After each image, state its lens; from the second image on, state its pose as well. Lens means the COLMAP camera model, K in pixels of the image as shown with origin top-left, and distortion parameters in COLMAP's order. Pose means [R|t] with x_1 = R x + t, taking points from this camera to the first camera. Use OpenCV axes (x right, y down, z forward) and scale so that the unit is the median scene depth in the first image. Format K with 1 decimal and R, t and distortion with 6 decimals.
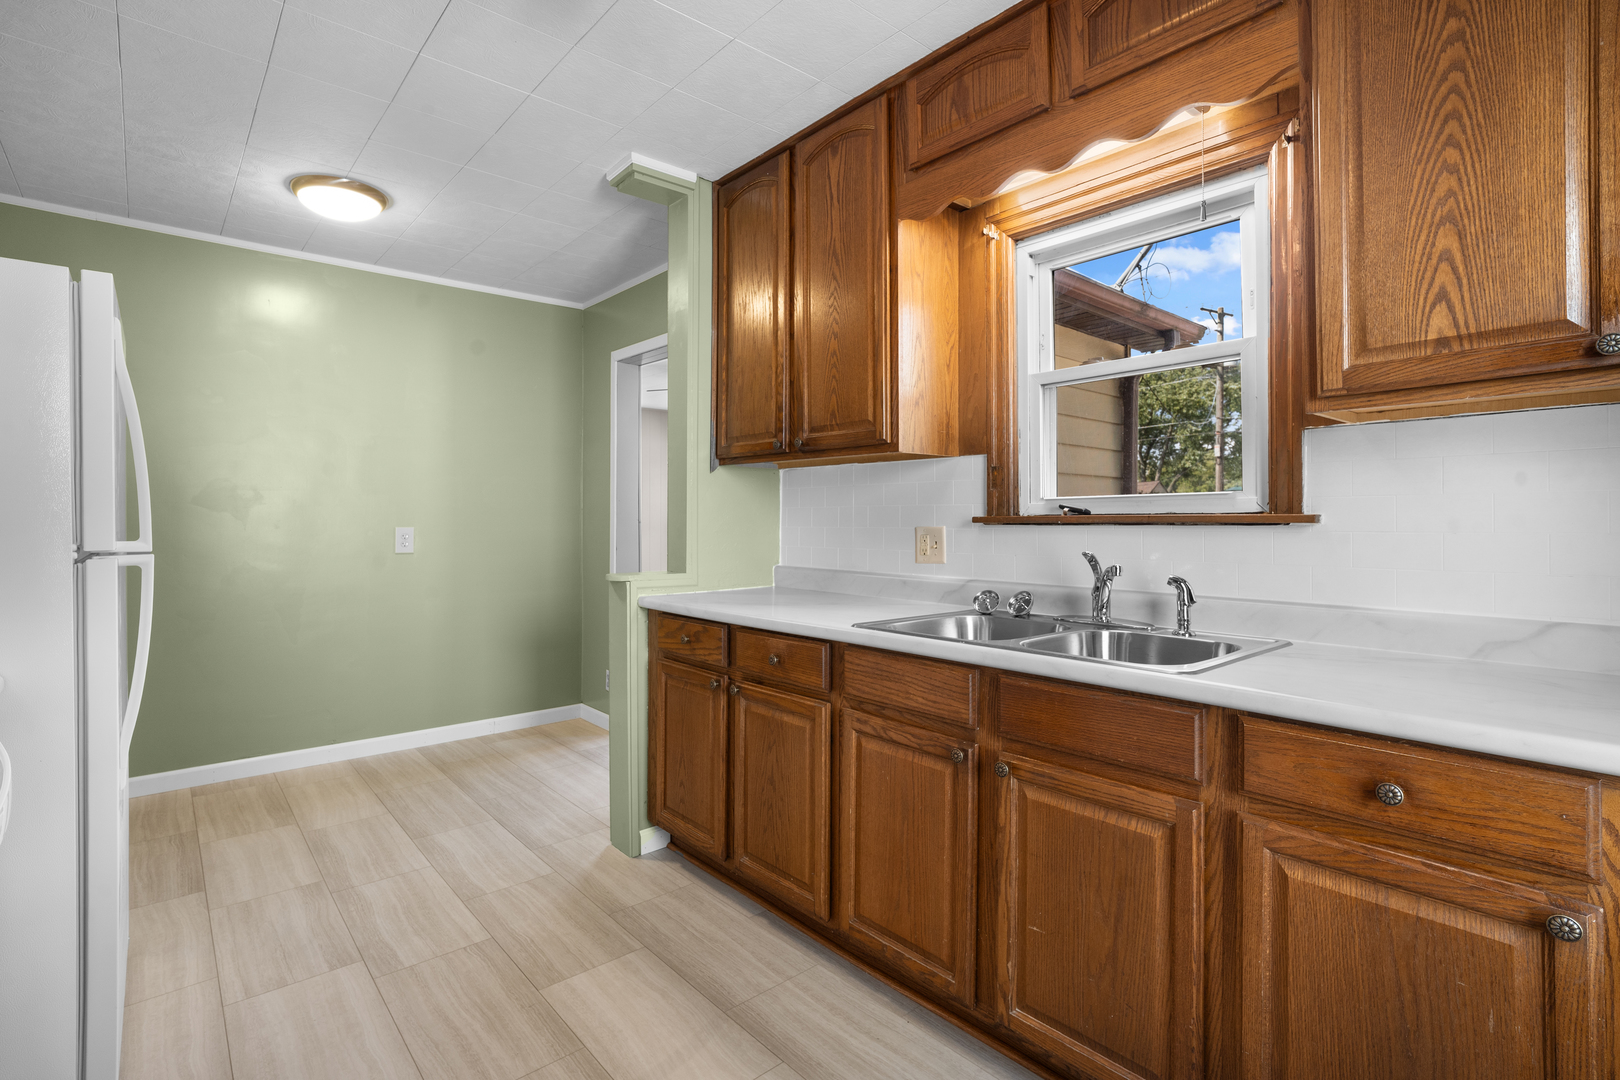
lens RADIAL K [[766.8, 0, 818.9], [0, 766.8, 510.9], [0, 0, 1]] dist [-0.011141, 0.000646]
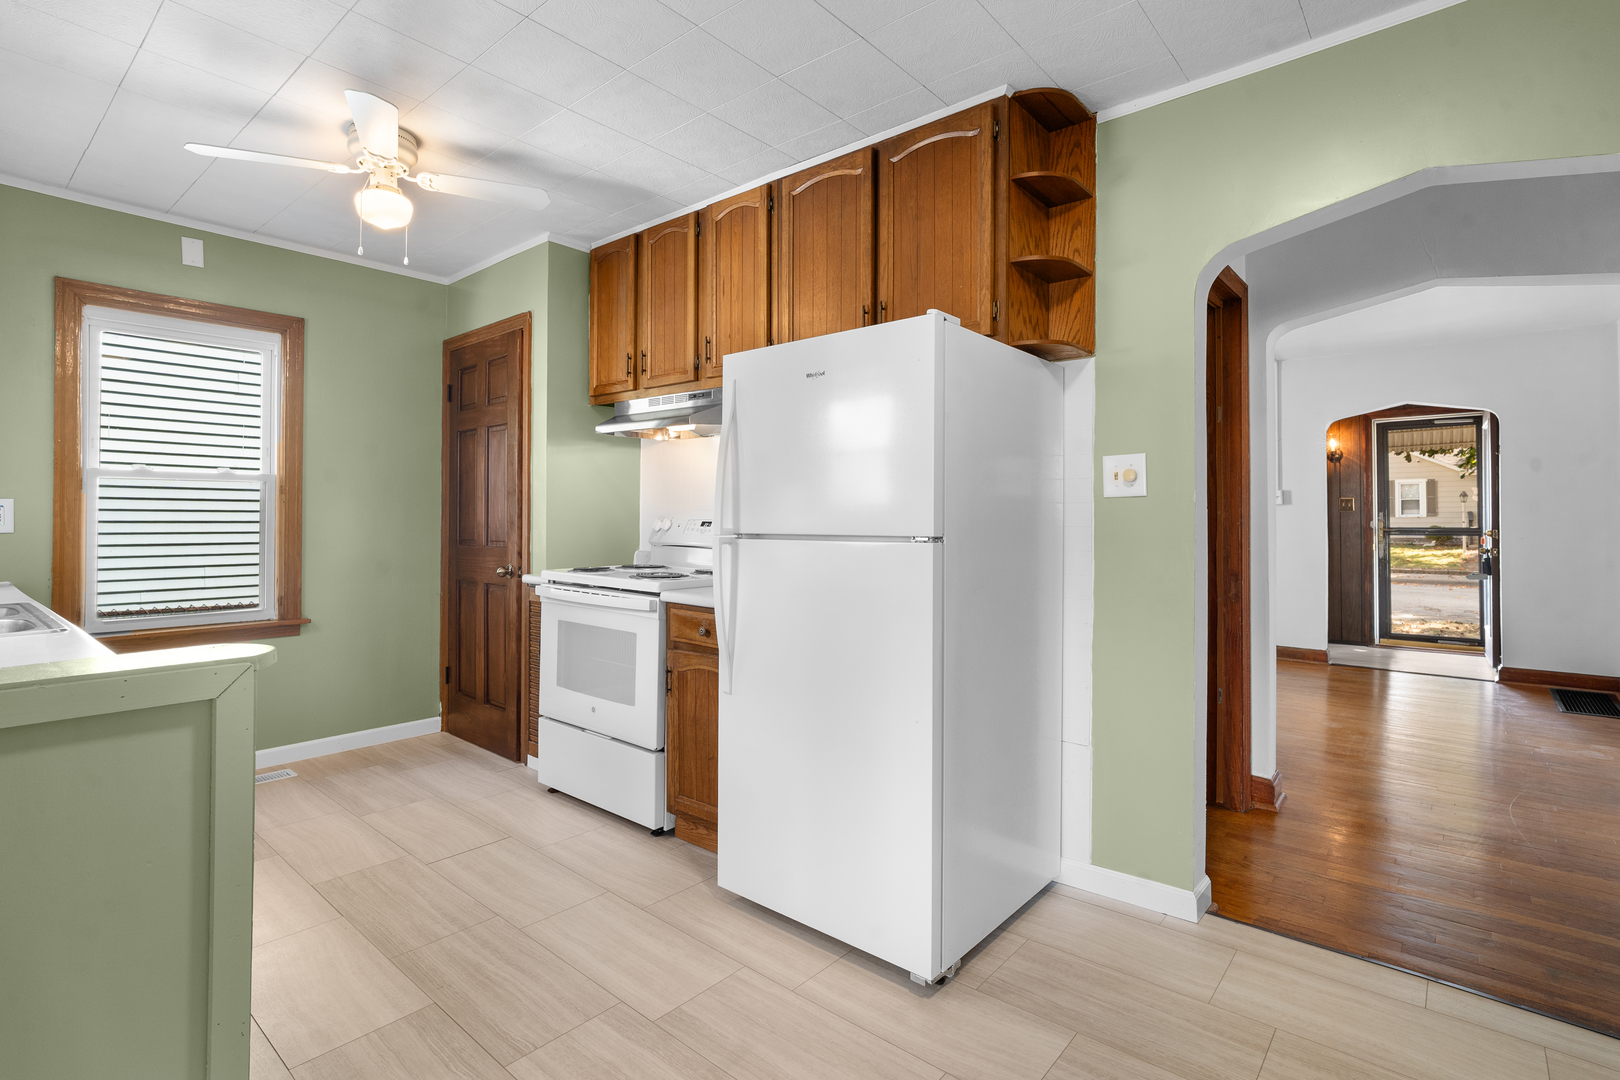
lens RADIAL K [[771.4, 0, 810.7], [0, 771.4, 518.8], [0, 0, 1]] dist [-0.014653, 0.001829]
pose [[-0.990754, -0.000762, -0.135670, -0.712894], [0.000406, 0.999963, -0.008577, 0.029677], [0.135671, -0.008552, -0.990717, 2.043483]]
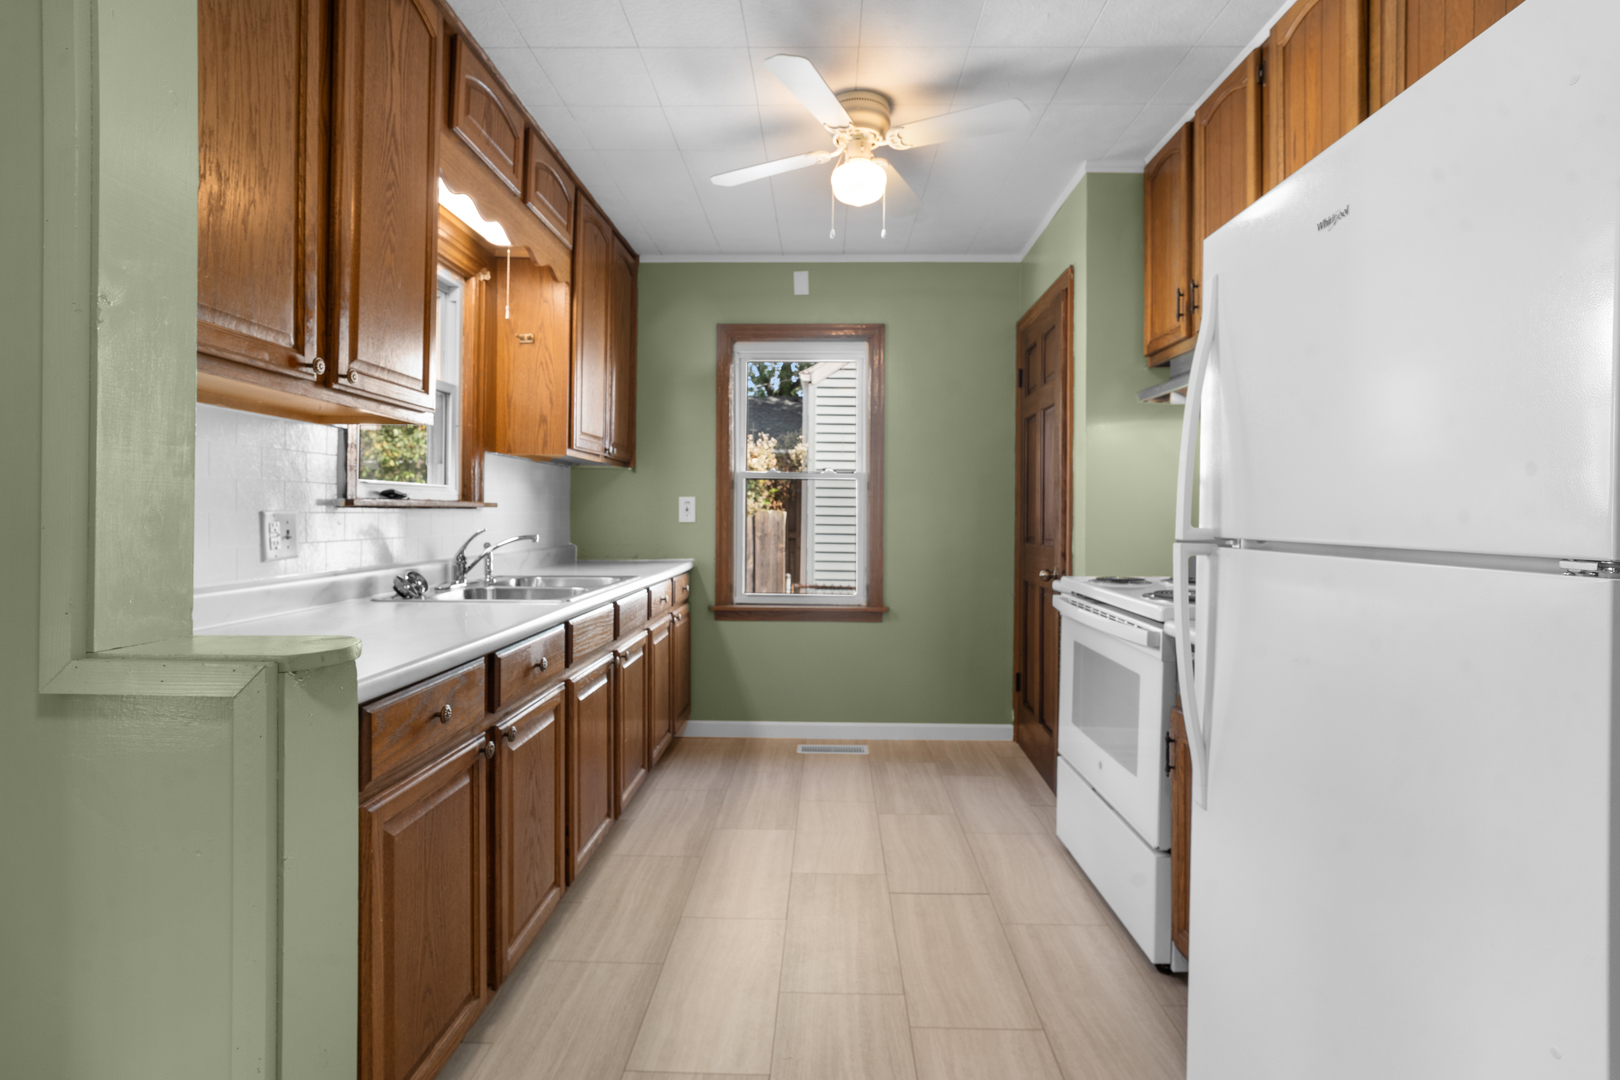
lens RADIAL K [[771.4, 0, 810.7], [0, 771.4, 518.8], [0, 0, 1]] dist [-0.014653, 0.001829]
pose [[-0.737690, -0.008996, 0.675080, -0.960985], [-0.012053, 0.999927, 0.000154, 0.029560], [-0.675032, -0.008023, -0.737744, 1.598951]]
